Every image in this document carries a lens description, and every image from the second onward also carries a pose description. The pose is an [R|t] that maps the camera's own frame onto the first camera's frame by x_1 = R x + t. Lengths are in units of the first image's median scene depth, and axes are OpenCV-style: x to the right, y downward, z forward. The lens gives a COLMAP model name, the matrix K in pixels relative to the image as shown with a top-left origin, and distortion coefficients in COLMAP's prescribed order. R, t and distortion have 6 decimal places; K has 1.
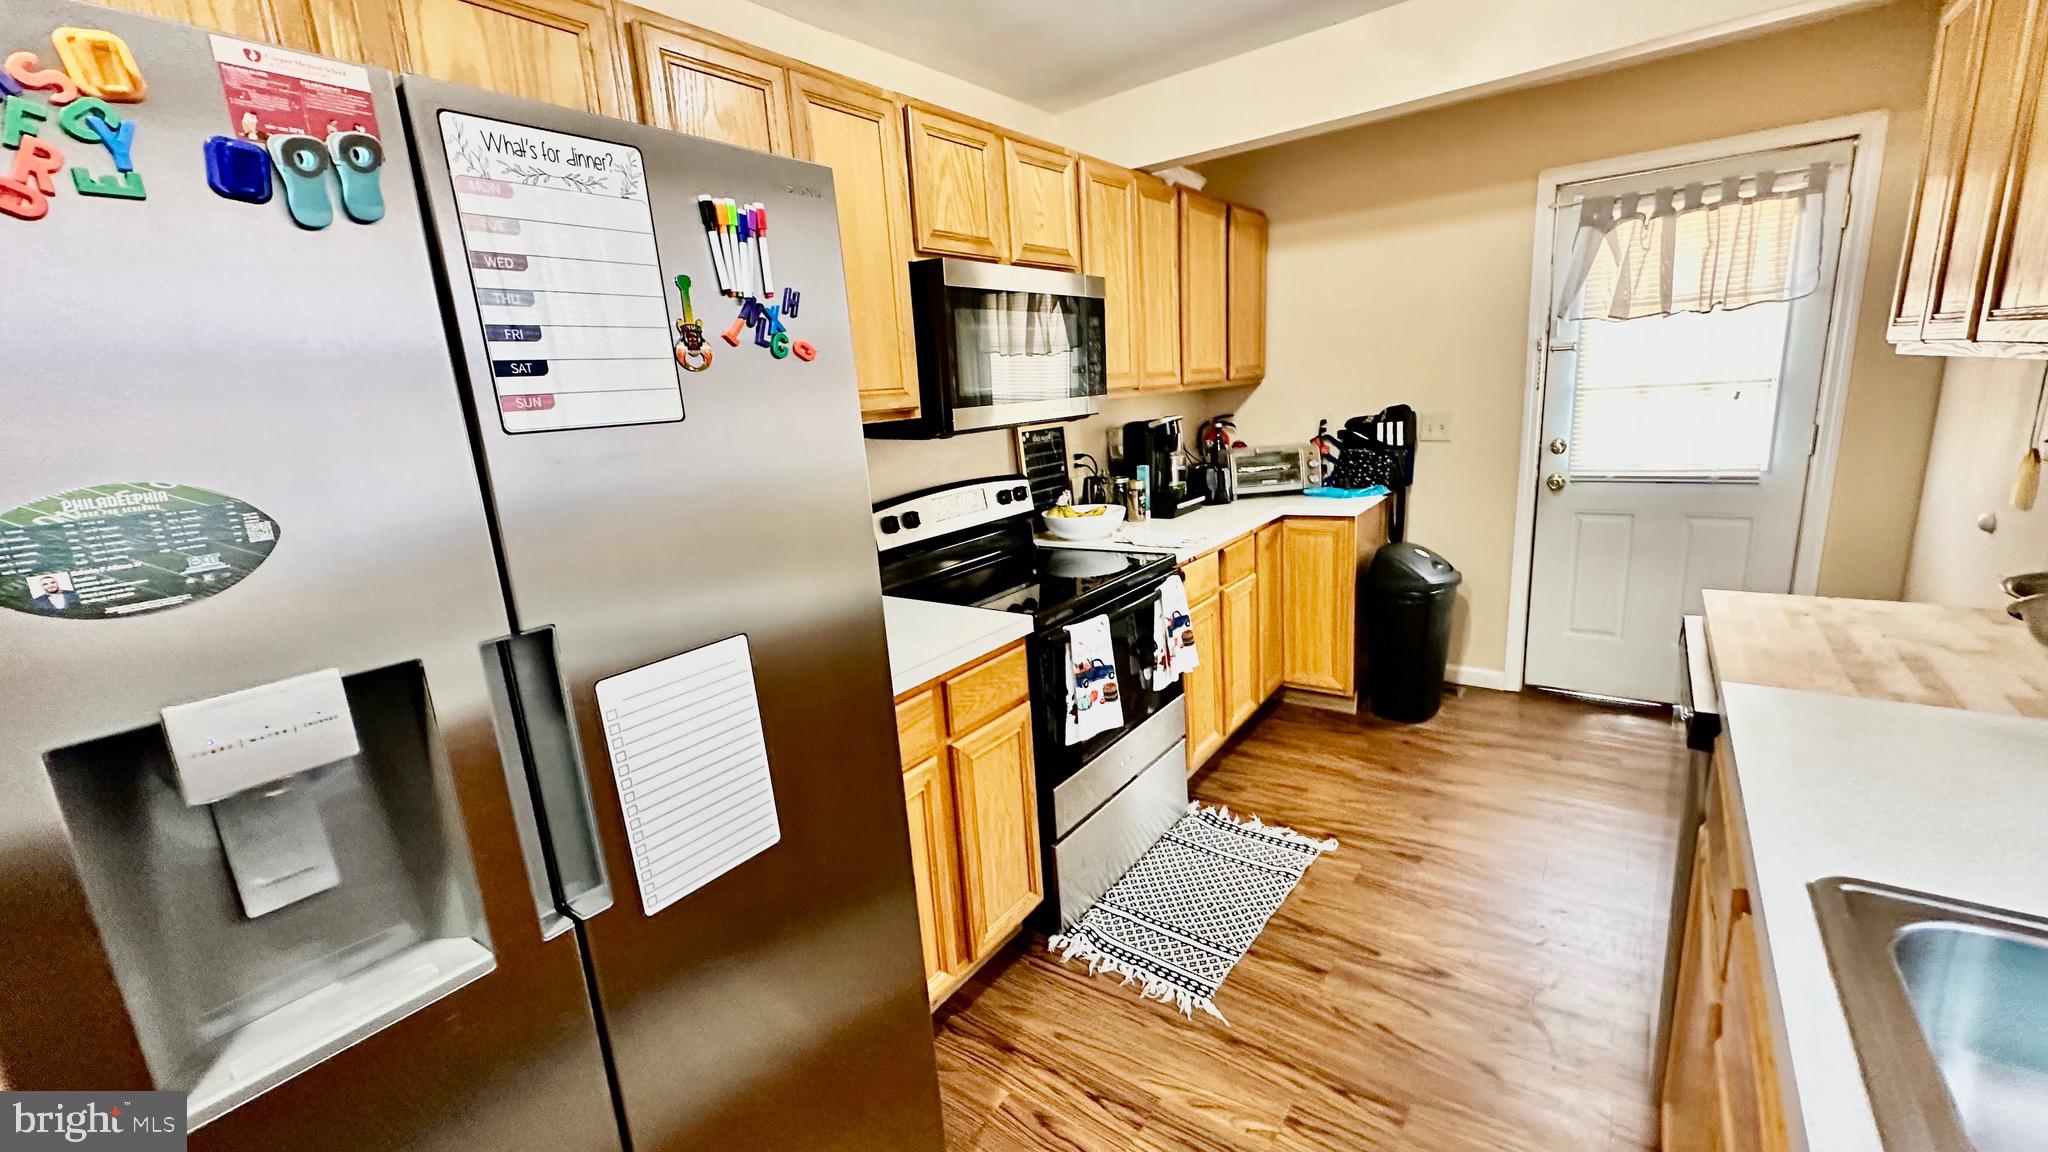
lens RADIAL K [[822.2, 0, 1026.5], [0, 822.2, 577.2], [0, 0, 1]] dist [-0.001715, -0.000246]
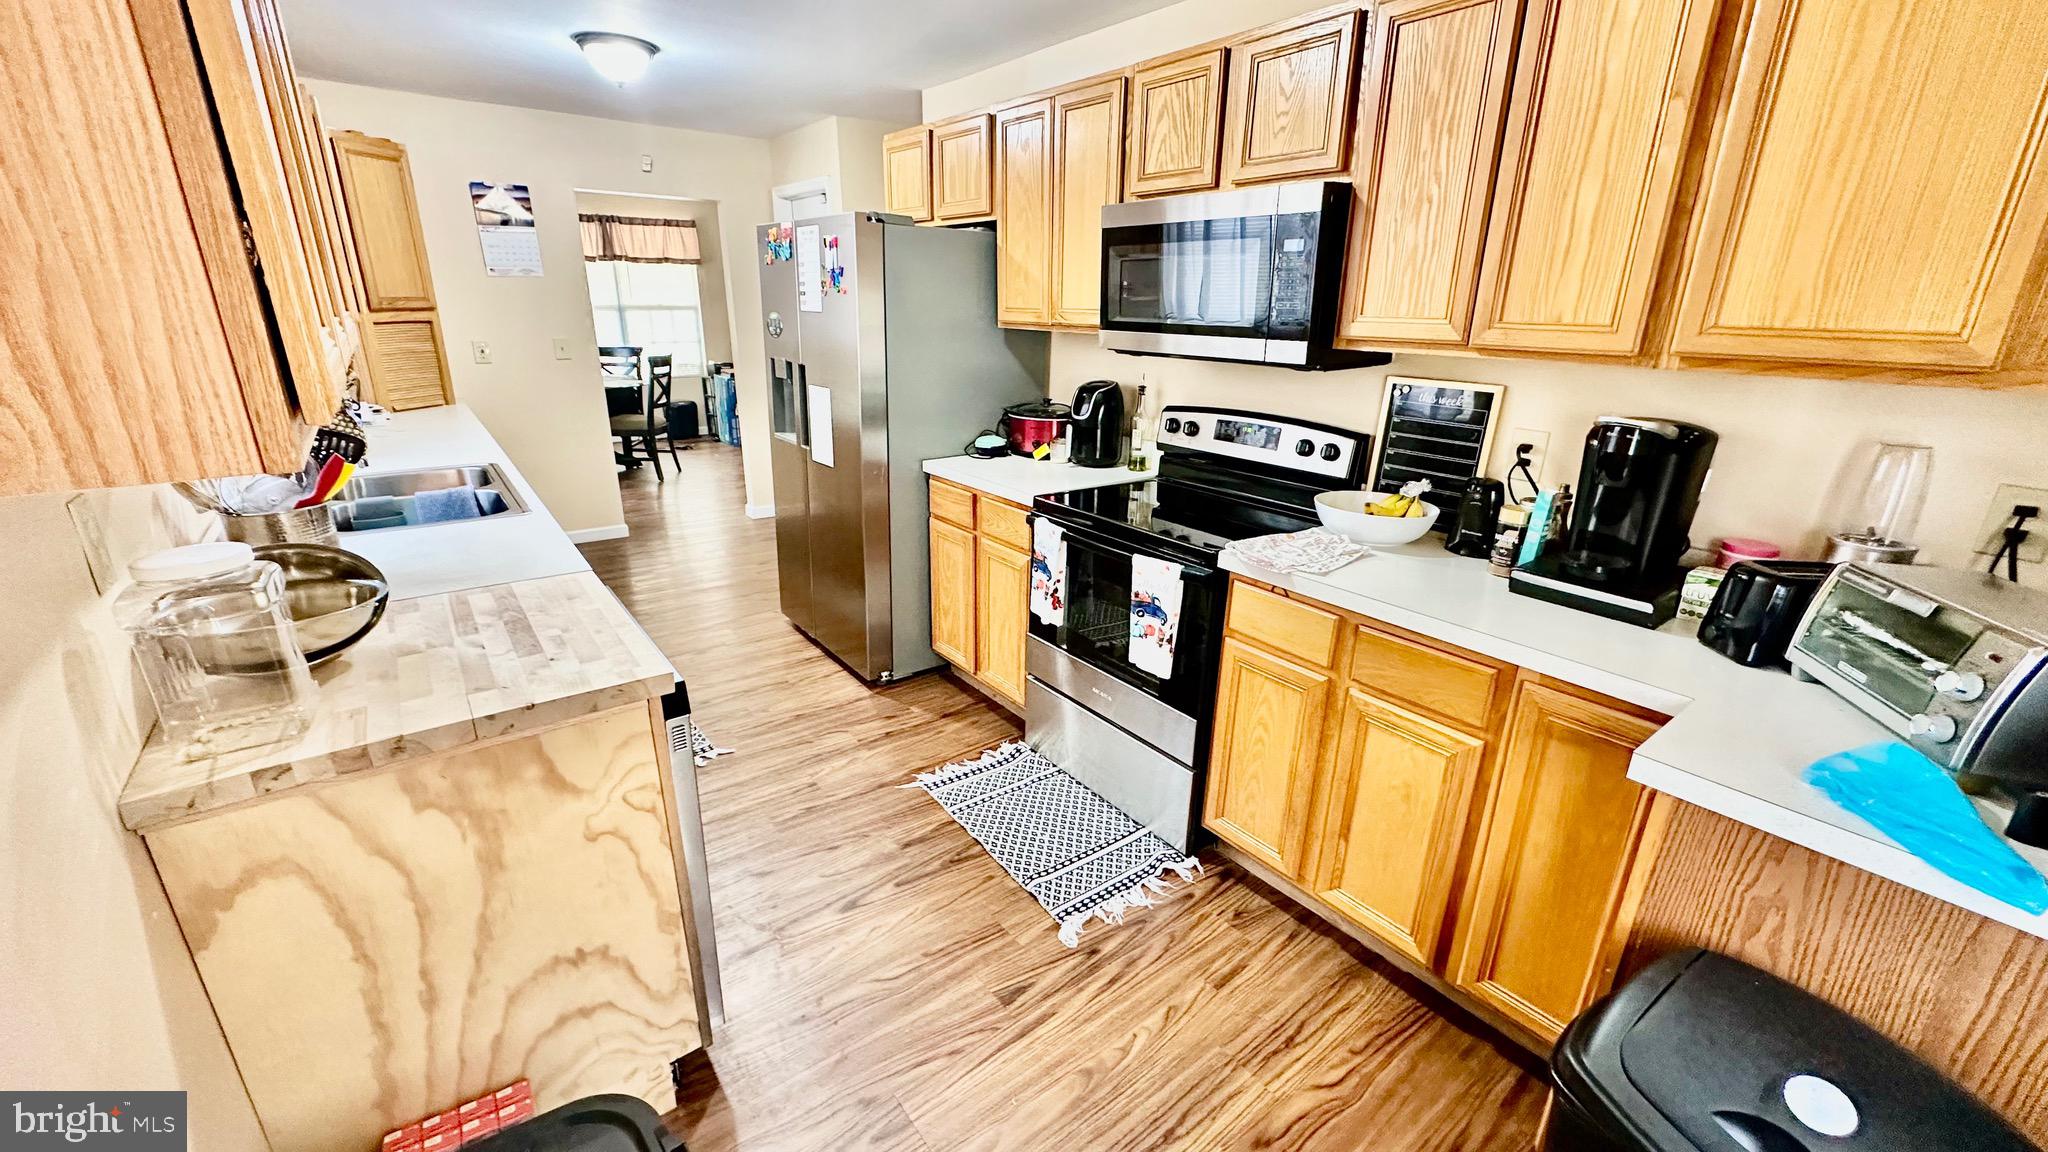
lens RADIAL K [[822.2, 0, 1022.5], [0, 822.2, 573.1], [0, 0, 1]] dist [-0.001715, -0.000246]
pose [[-0.284858, 0.365658, -0.886087, 1.202997], [-0.209176, 0.878395, 0.429729, -0.398626], [0.935469, 0.307760, -0.173731, 1.237268]]
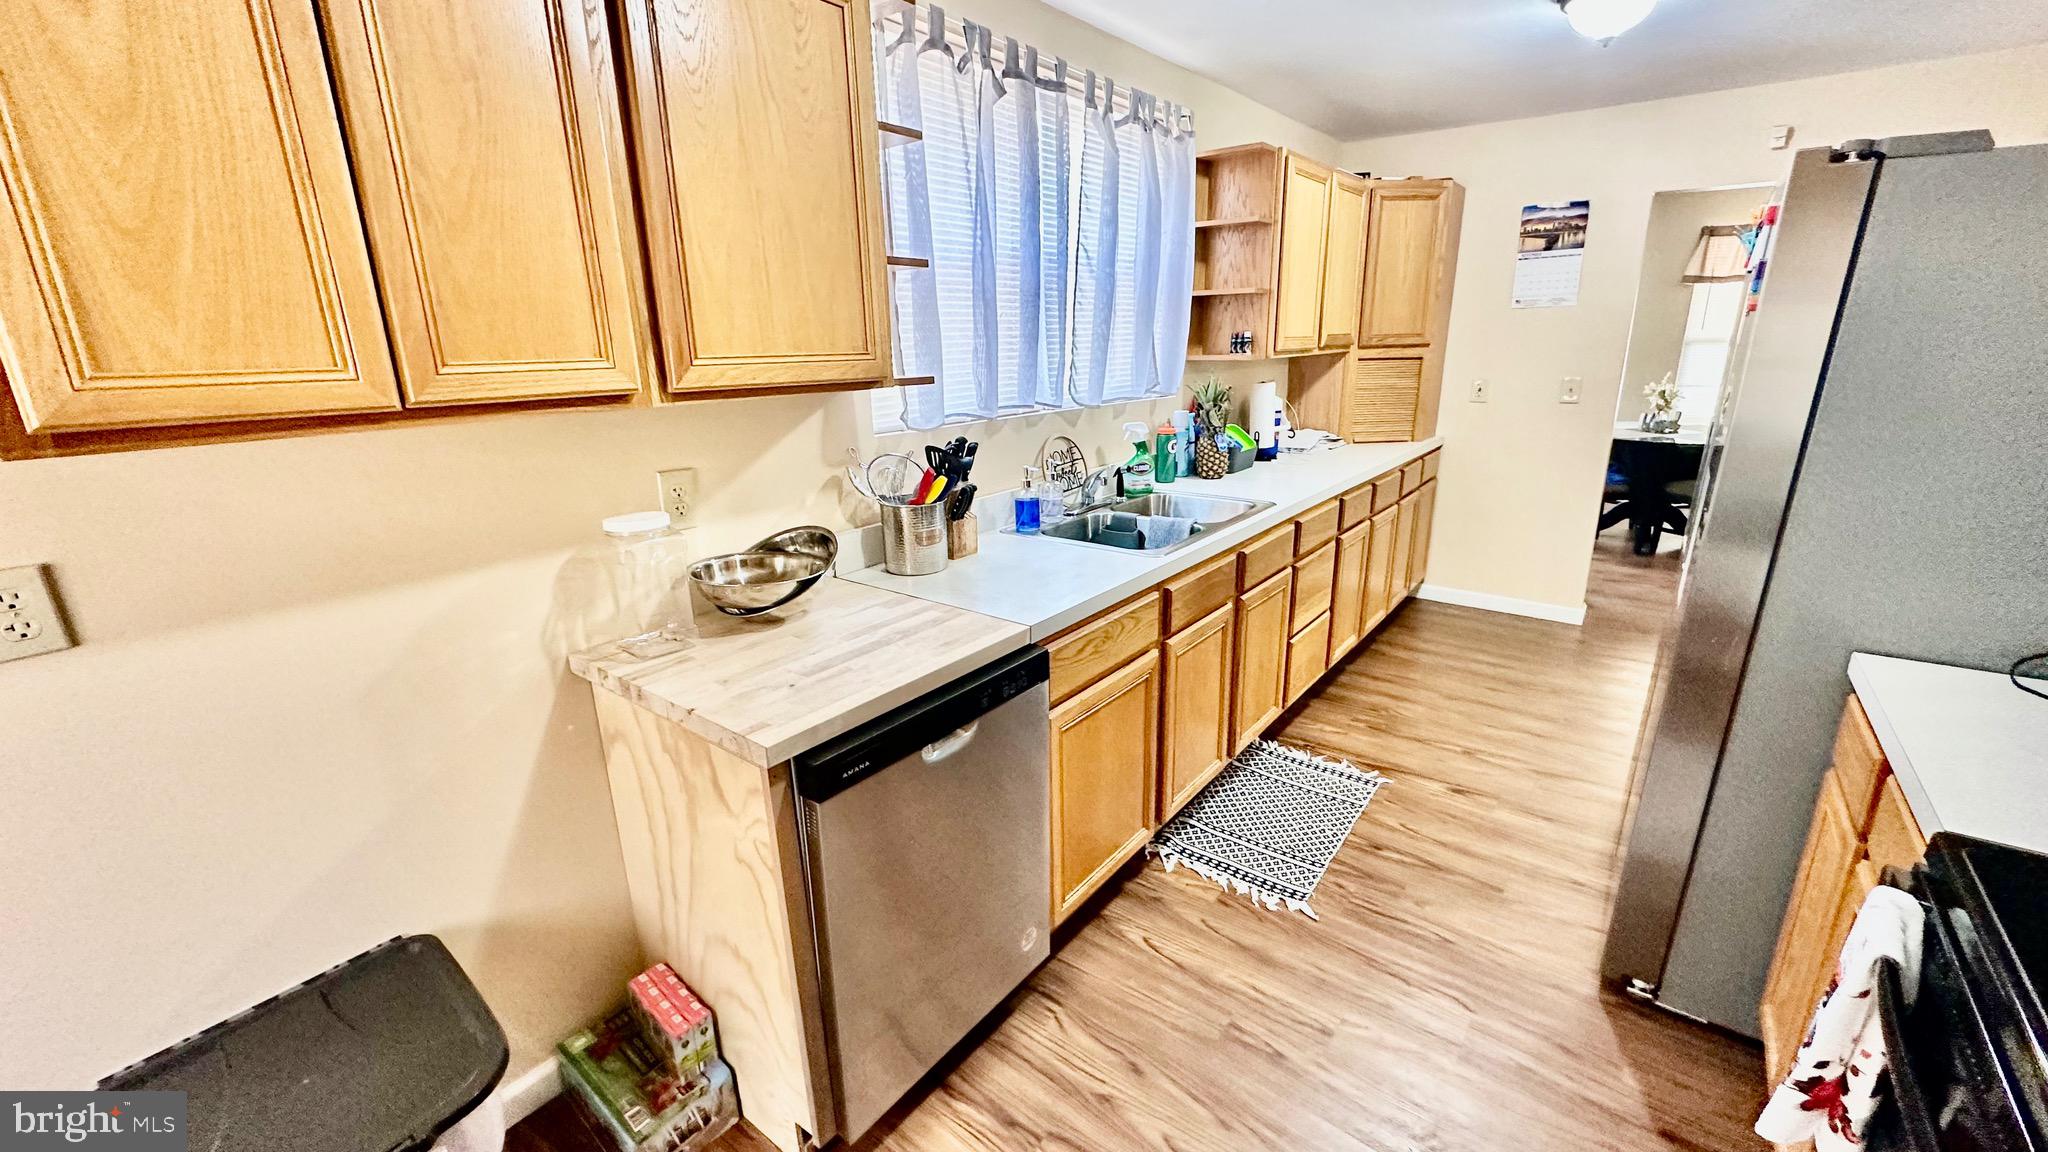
lens RADIAL K [[822.2, 0, 1017.5], [0, 822.2, 575.4], [0, 0, 1]] dist [-0.001715, -0.000246]
pose [[-0.995745, 0.078402, 0.048416, 0.510481], [0.092048, 0.870686, 0.483148, -0.363517], [-0.004275, 0.485549, -0.874199, 1.339898]]
